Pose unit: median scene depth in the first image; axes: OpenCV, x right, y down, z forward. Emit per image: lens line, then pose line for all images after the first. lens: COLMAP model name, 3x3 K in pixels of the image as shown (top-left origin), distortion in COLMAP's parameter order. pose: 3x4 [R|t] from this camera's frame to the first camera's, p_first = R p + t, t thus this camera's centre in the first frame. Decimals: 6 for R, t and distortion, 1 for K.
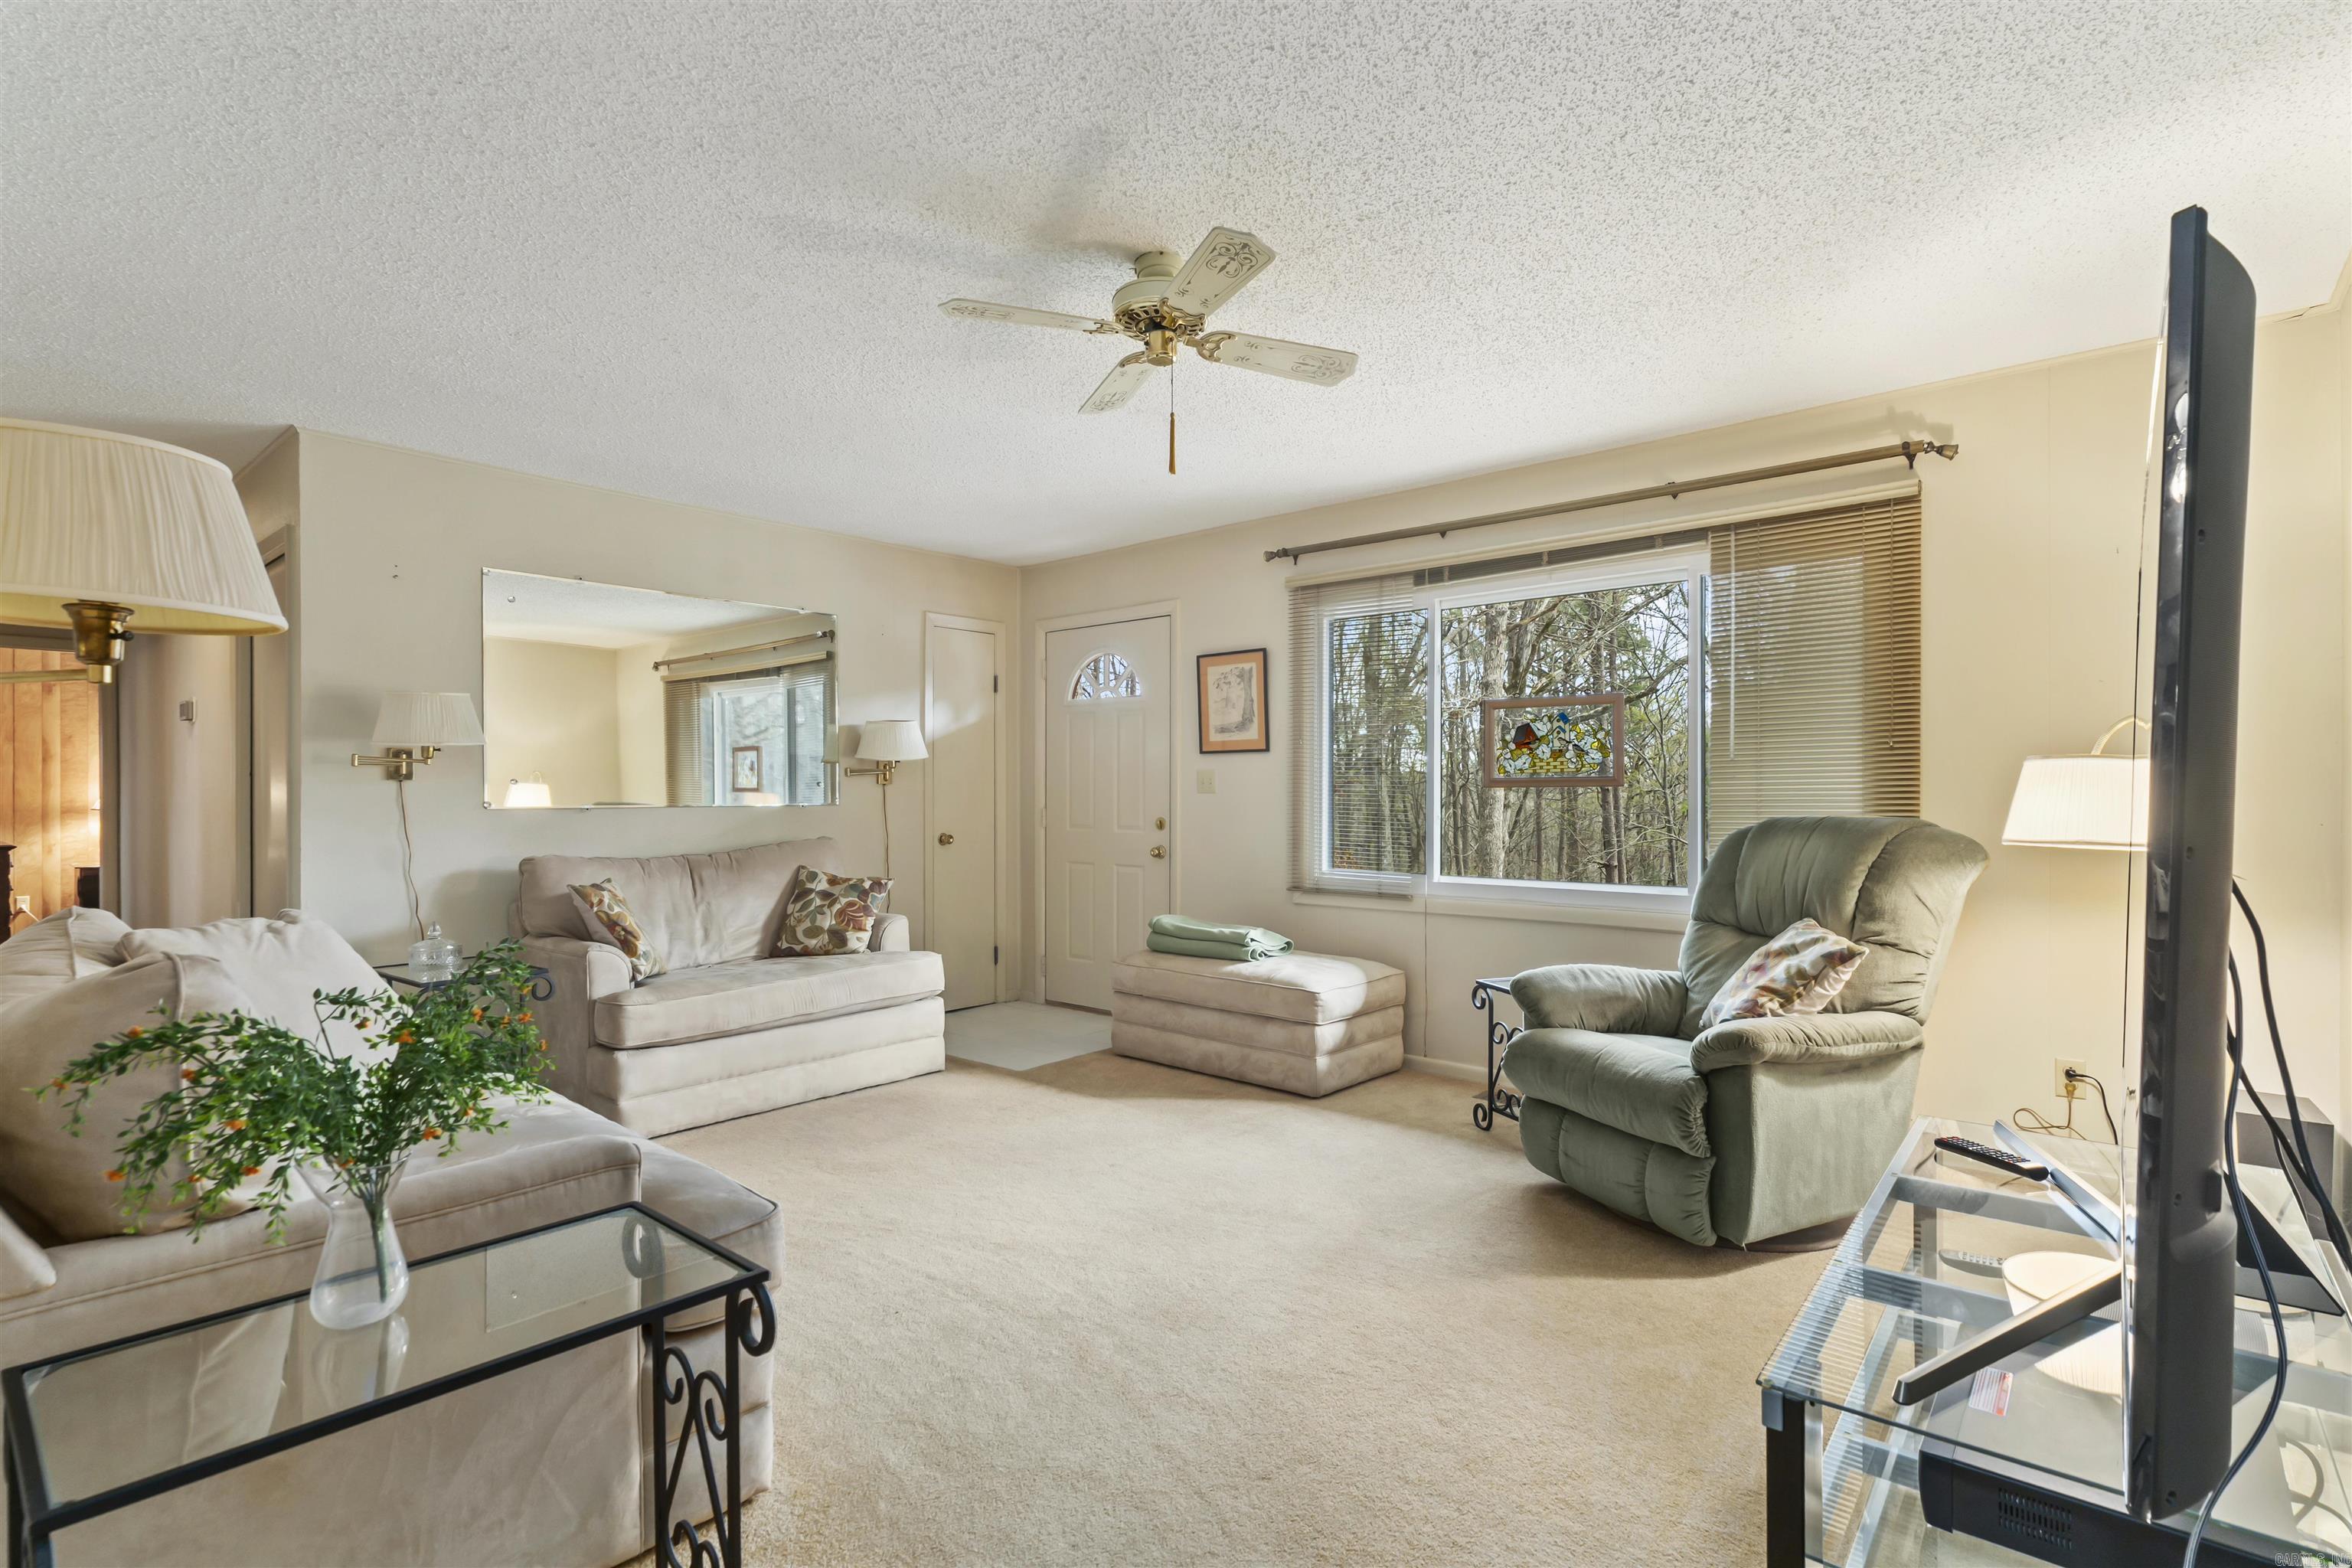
lens RADIAL K [[1080.5, 0, 1180.0], [0, 1080.5, 794.0], [0, 0, 1]] dist [-0.003589, 0.000869]
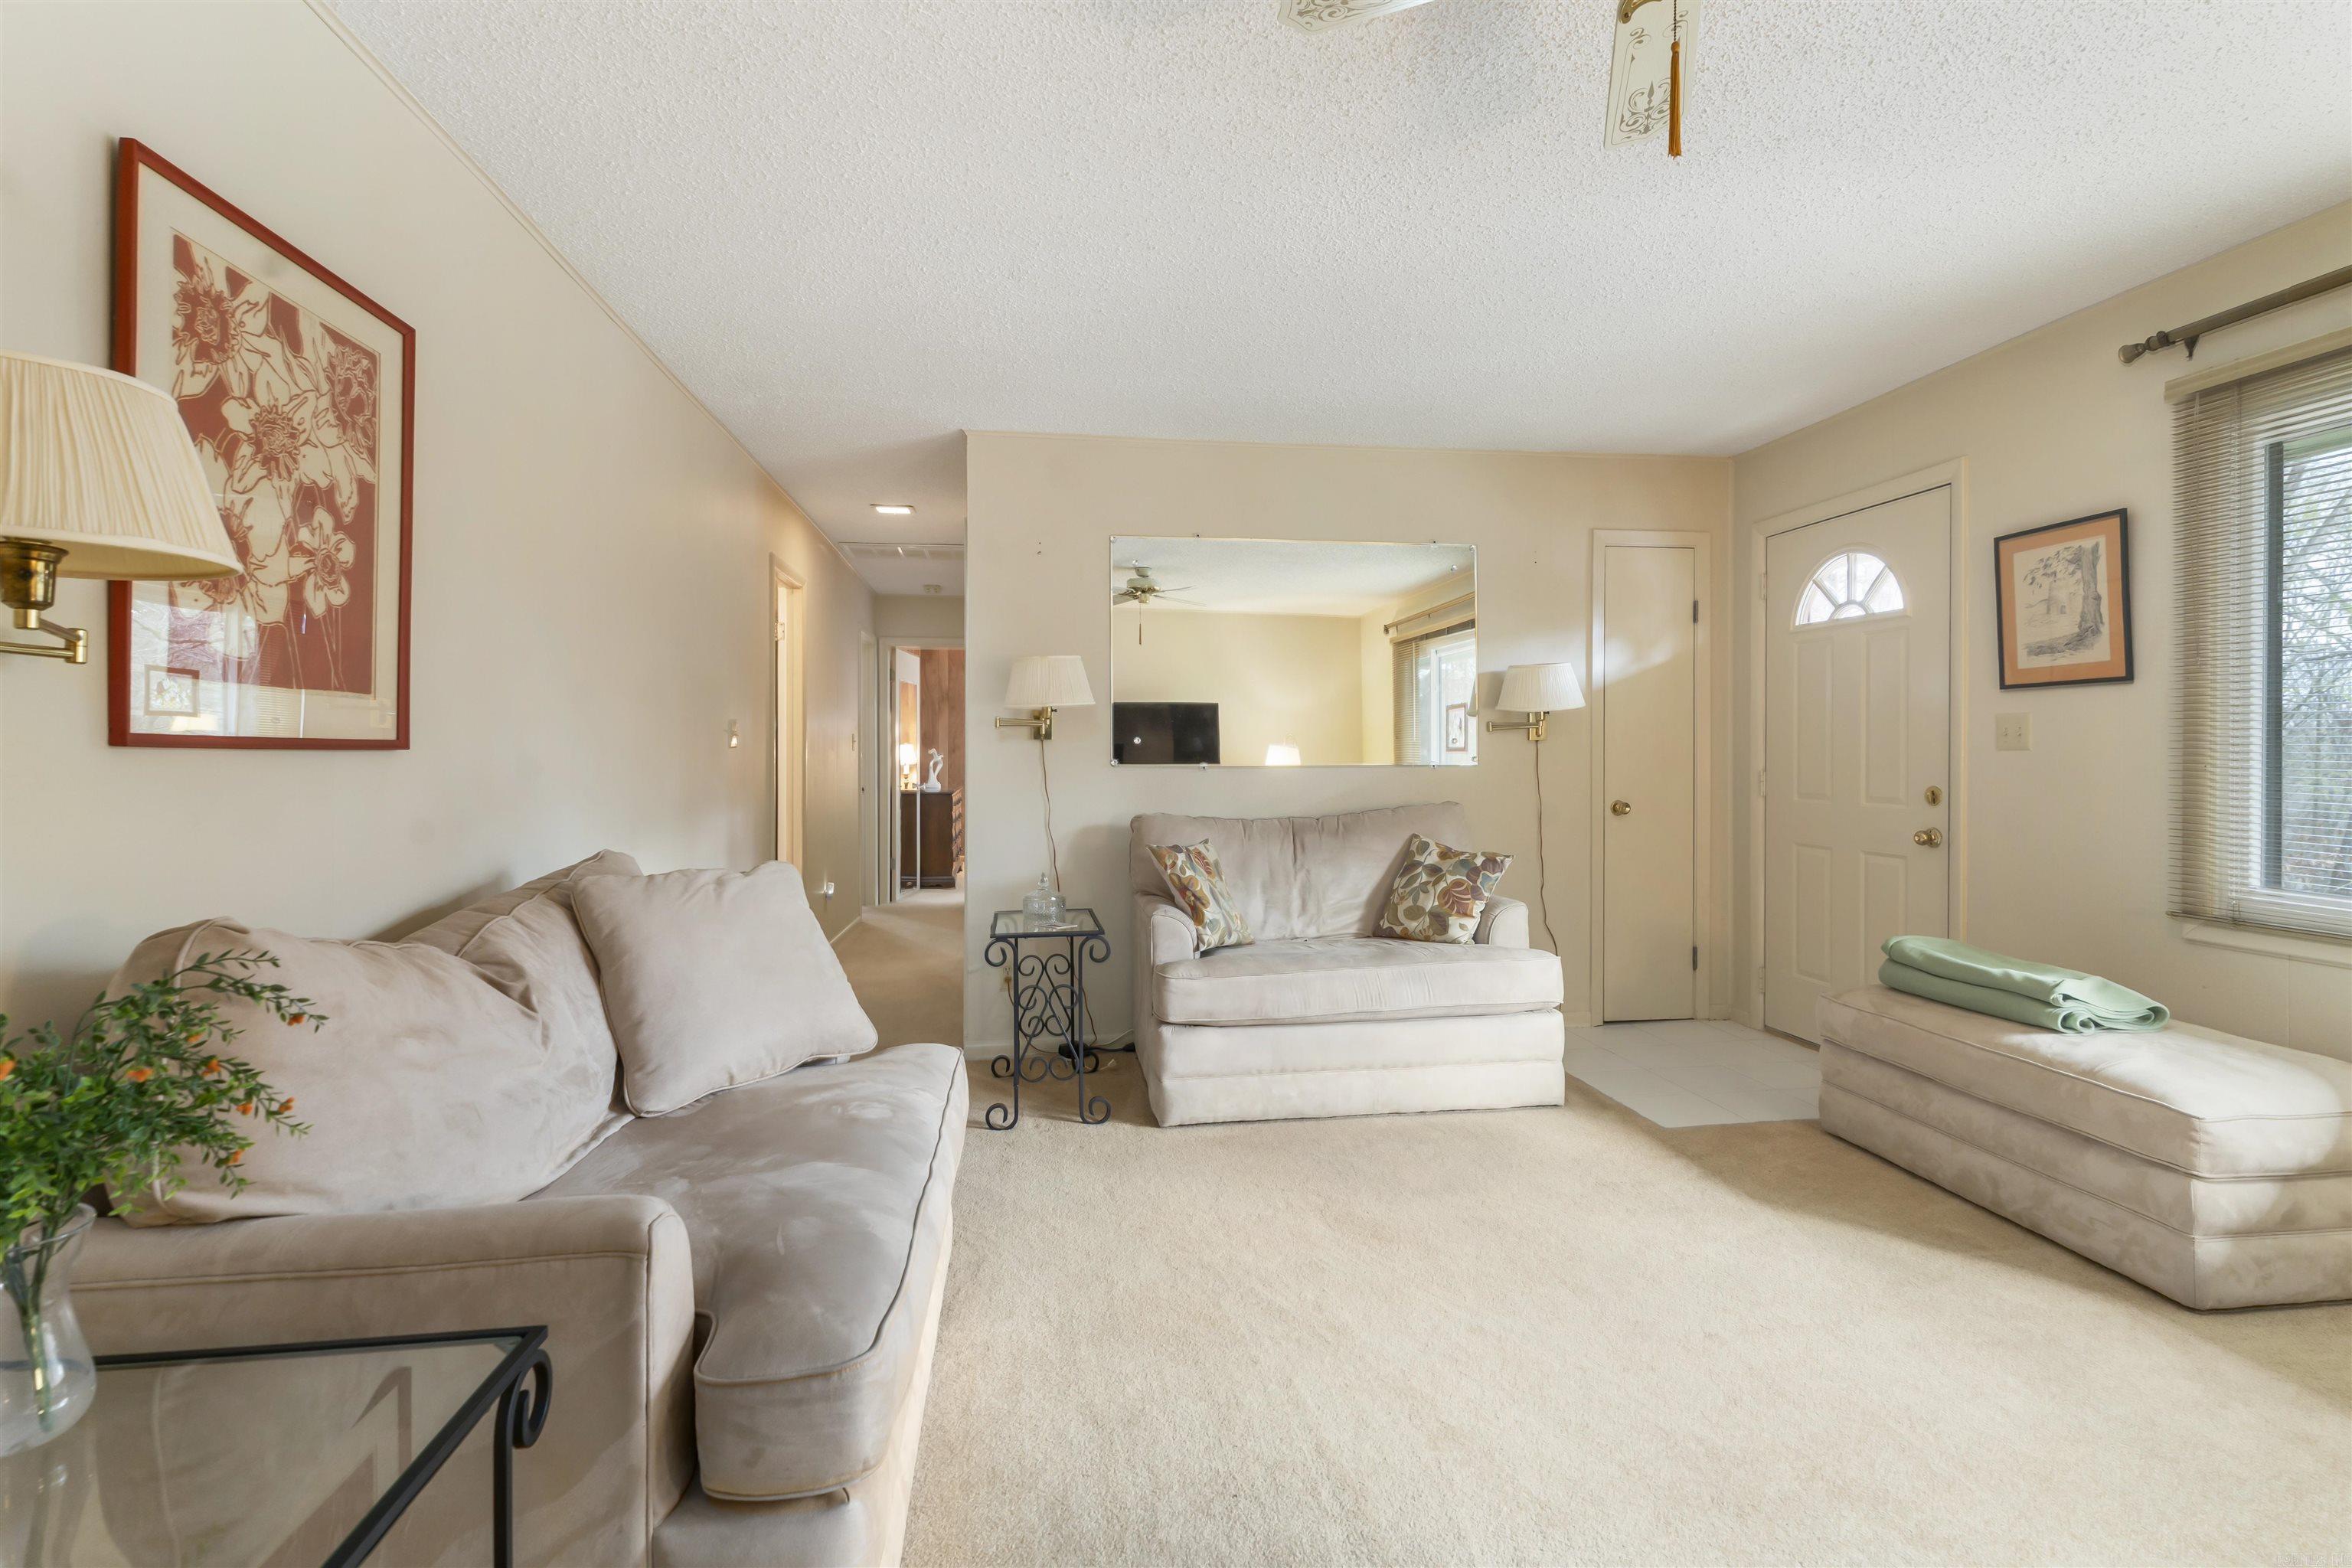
lens RADIAL K [[1080.5, 0, 1189.3], [0, 1080.5, 754.9], [0, 0, 1]] dist [-0.003589, 0.000869]
pose [[0.757894, -0.000764, -0.652377, 0.086590], [0.001258, 0.999999, 0.000290, 0.001566], [0.652377, -0.001040, 0.757894, 0.234008]]
